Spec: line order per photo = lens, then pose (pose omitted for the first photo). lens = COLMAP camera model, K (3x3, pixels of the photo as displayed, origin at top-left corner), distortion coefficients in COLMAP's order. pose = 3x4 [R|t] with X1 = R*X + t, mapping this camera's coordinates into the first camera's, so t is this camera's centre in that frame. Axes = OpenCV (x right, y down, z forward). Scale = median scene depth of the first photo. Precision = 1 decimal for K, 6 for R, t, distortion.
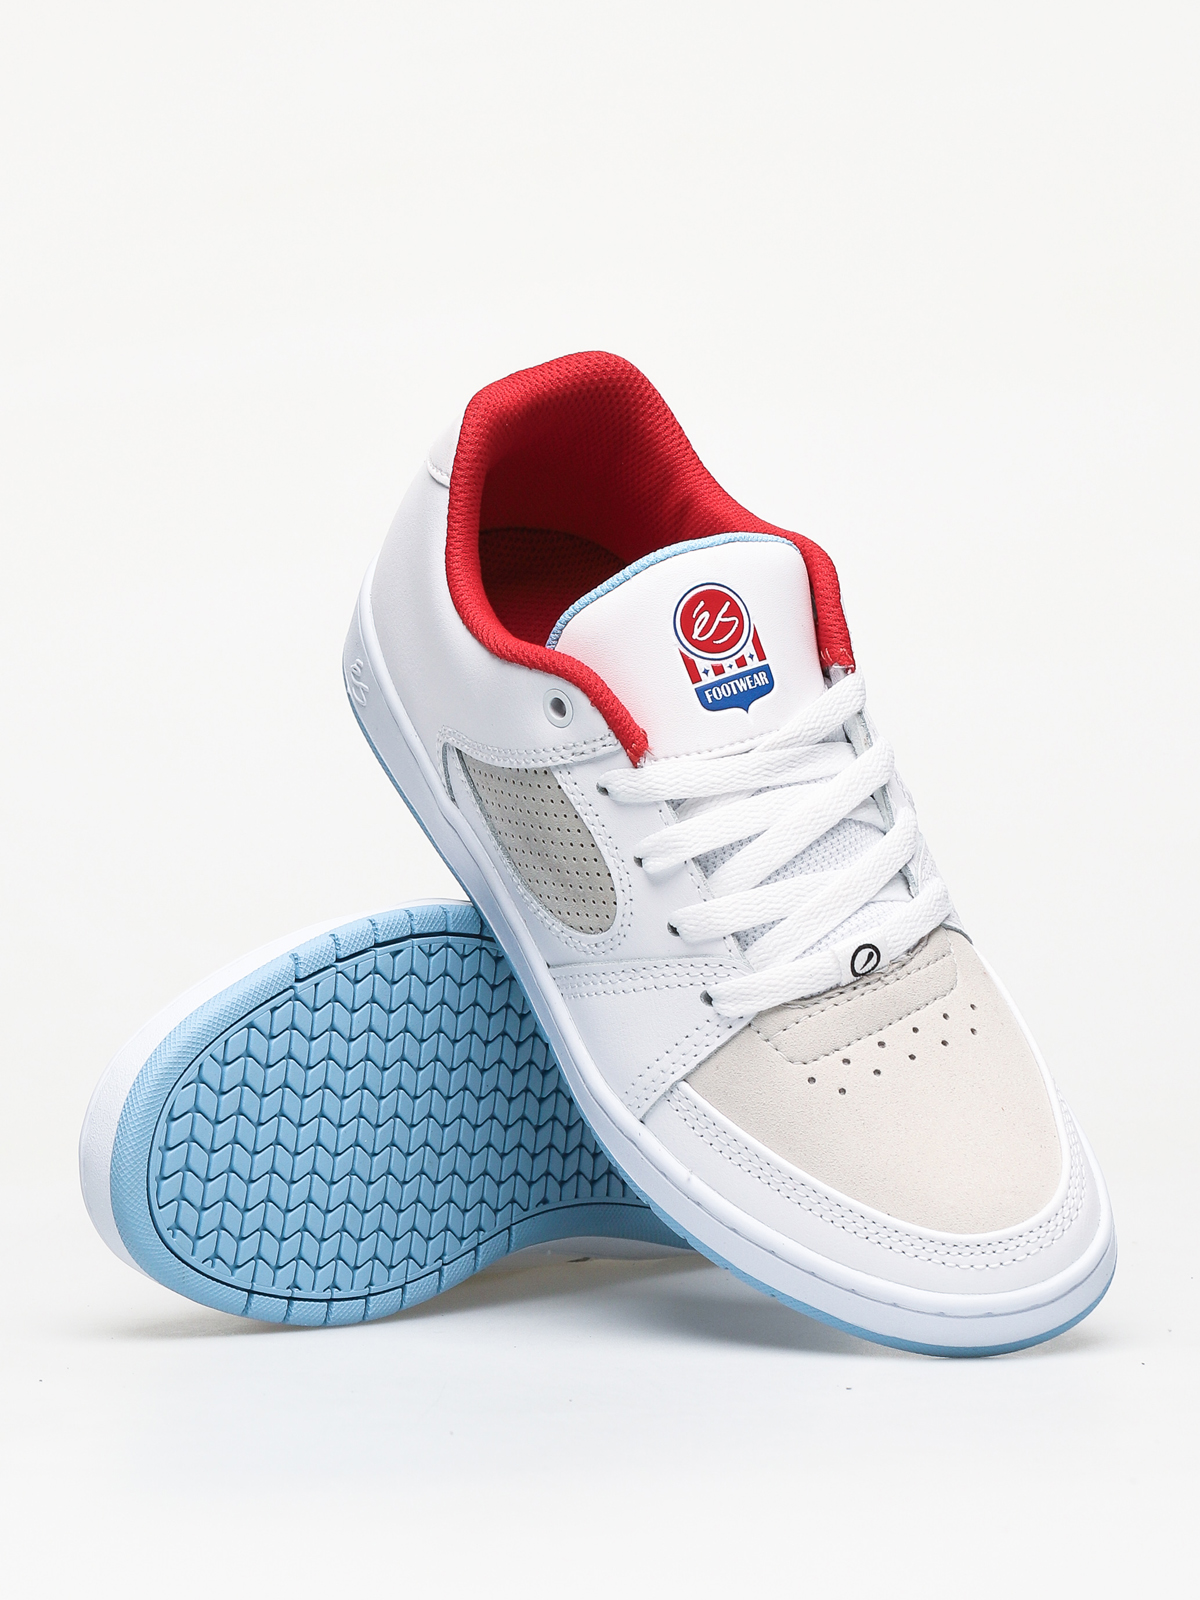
lens RADIAL K [[4546.0, 0, 601.1], [0, 4546.0, 801.8], [0, 0, 1]] dist [0.387222, 0.000000]
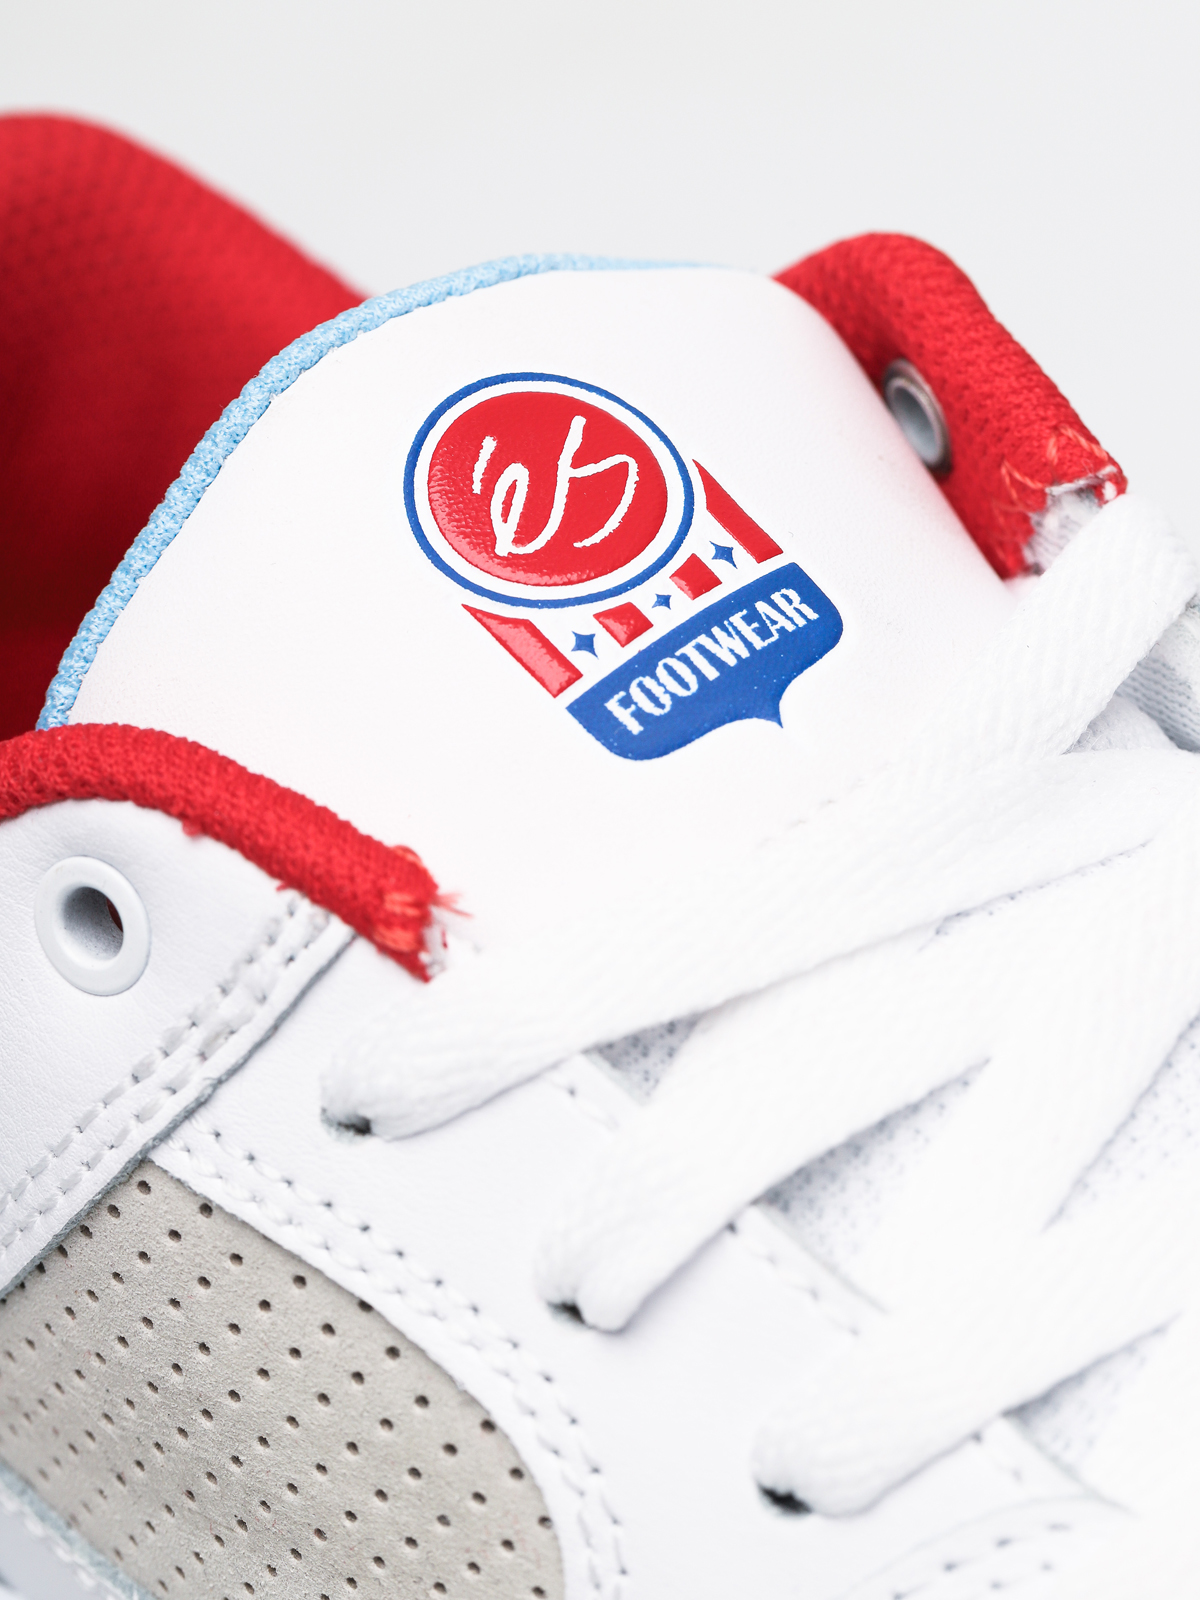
lens RADIAL K [[4546.0, 0, 600.4], [0, 4546.0, 800.6], [0, 0, 1]] dist [0.387222, 0.000000]
pose [[0.927487, -0.373851, -0.001489, 0.020743], [0.352247, 0.875209, -0.331559, 0.071610], [0.125257, 0.306992, 0.943433, 0.741656]]
